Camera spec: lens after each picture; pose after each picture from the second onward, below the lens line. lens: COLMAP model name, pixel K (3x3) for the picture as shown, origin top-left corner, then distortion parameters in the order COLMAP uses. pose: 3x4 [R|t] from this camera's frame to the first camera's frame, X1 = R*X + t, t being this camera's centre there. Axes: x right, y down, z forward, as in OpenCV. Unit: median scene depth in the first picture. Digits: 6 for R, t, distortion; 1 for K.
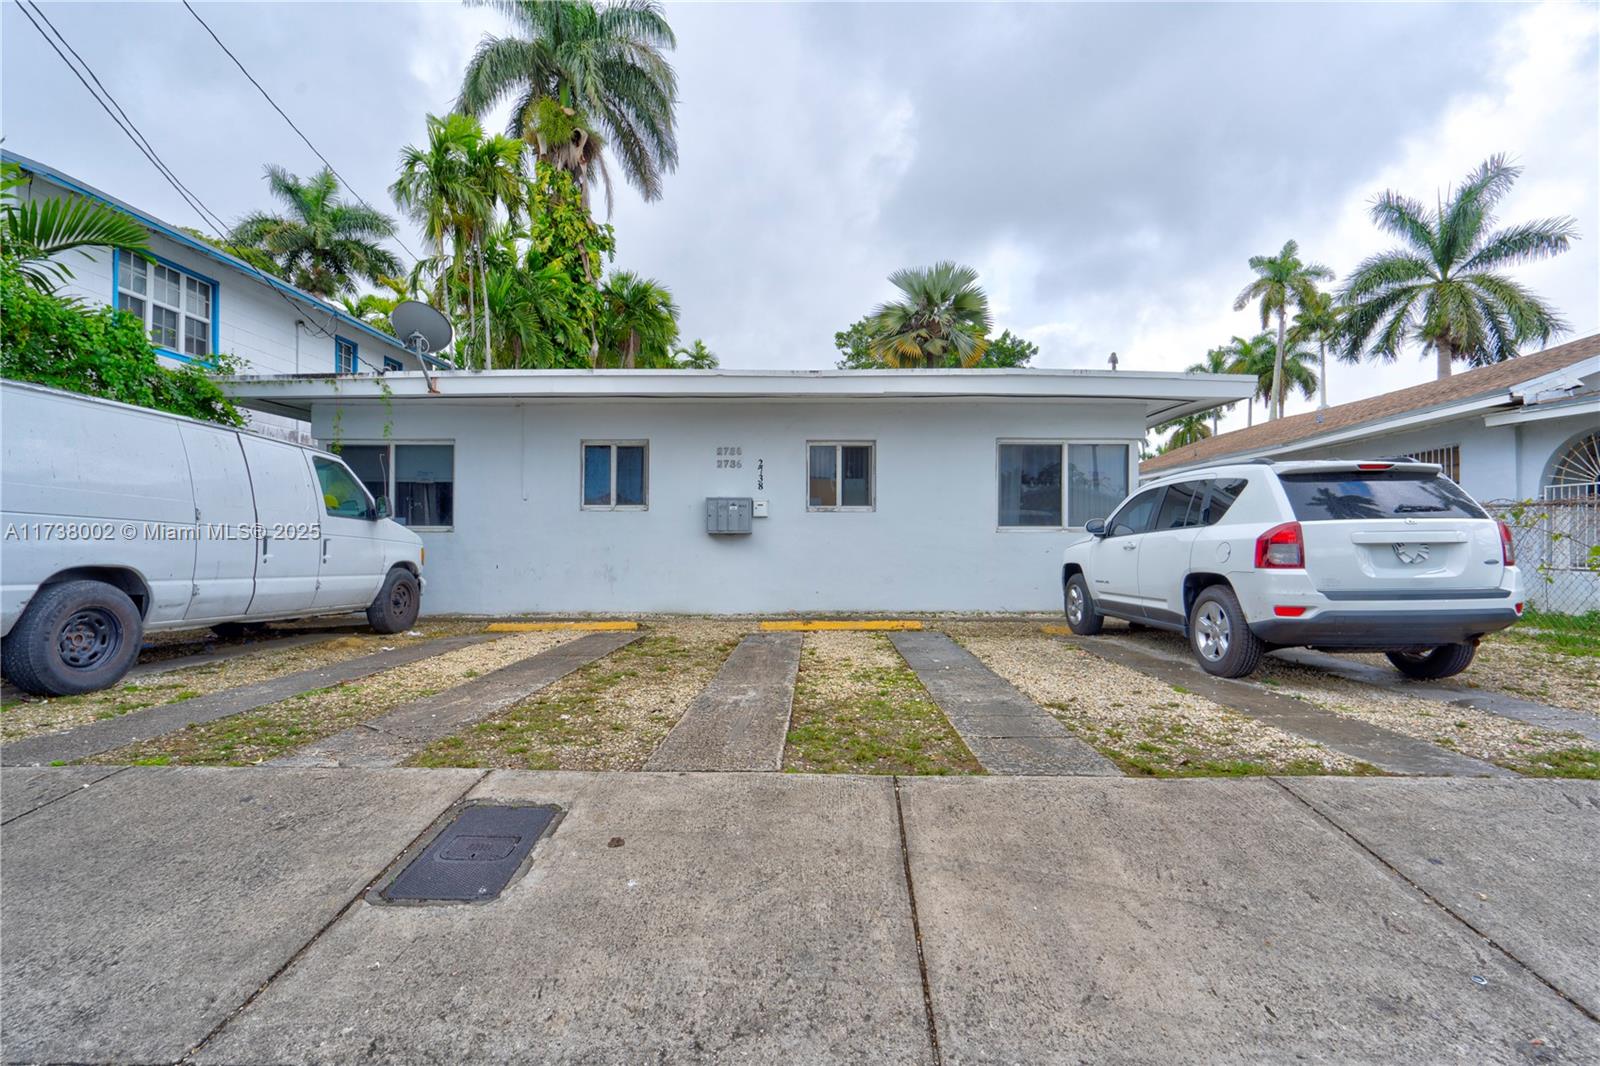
lens RADIAL K [[746.8, 0, 800.0], [0, 746.8, 533.0], [0, 0, 1]] dist [0.005231, 0.000658]
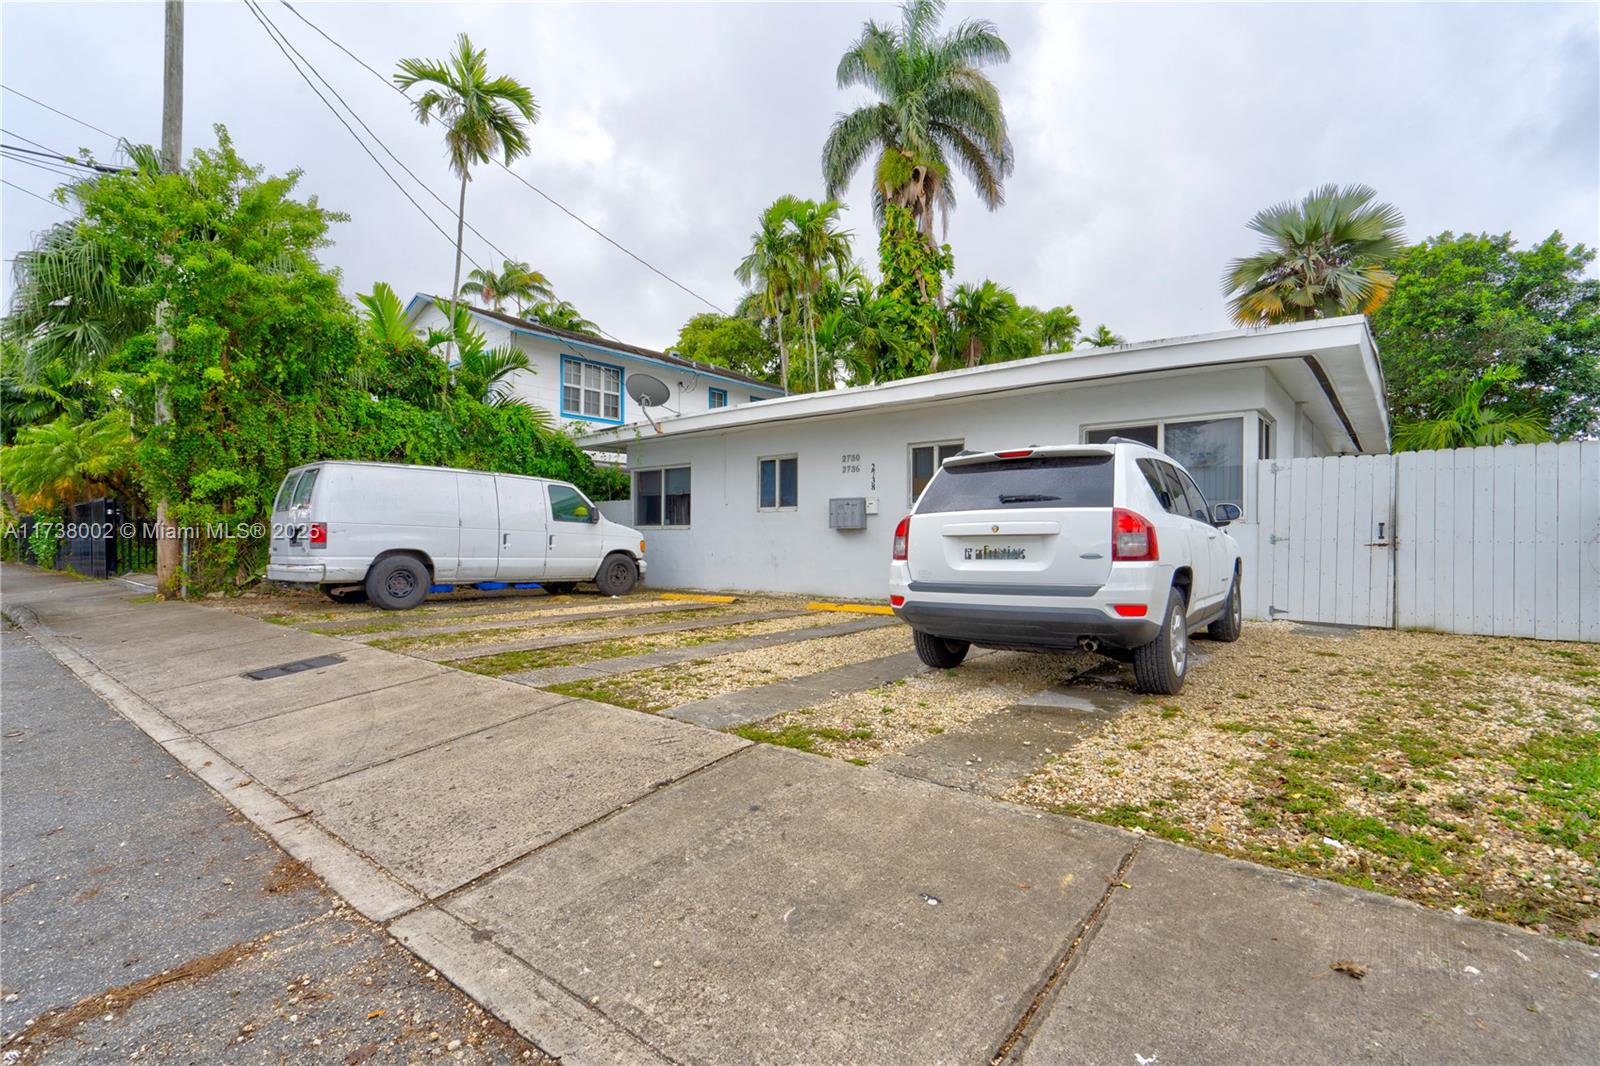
lens RADIAL K [[740.4, 0, 800.0], [0, 740.4, 533.0], [0, 0, 1]] dist [-0.003006, 0.000225]
pose [[0.781499, -0.005616, -0.623881, 0.520831], [0.010467, 0.999937, 0.004111, 0.001768], [0.623819, -0.009743, 0.781508, 0.044473]]
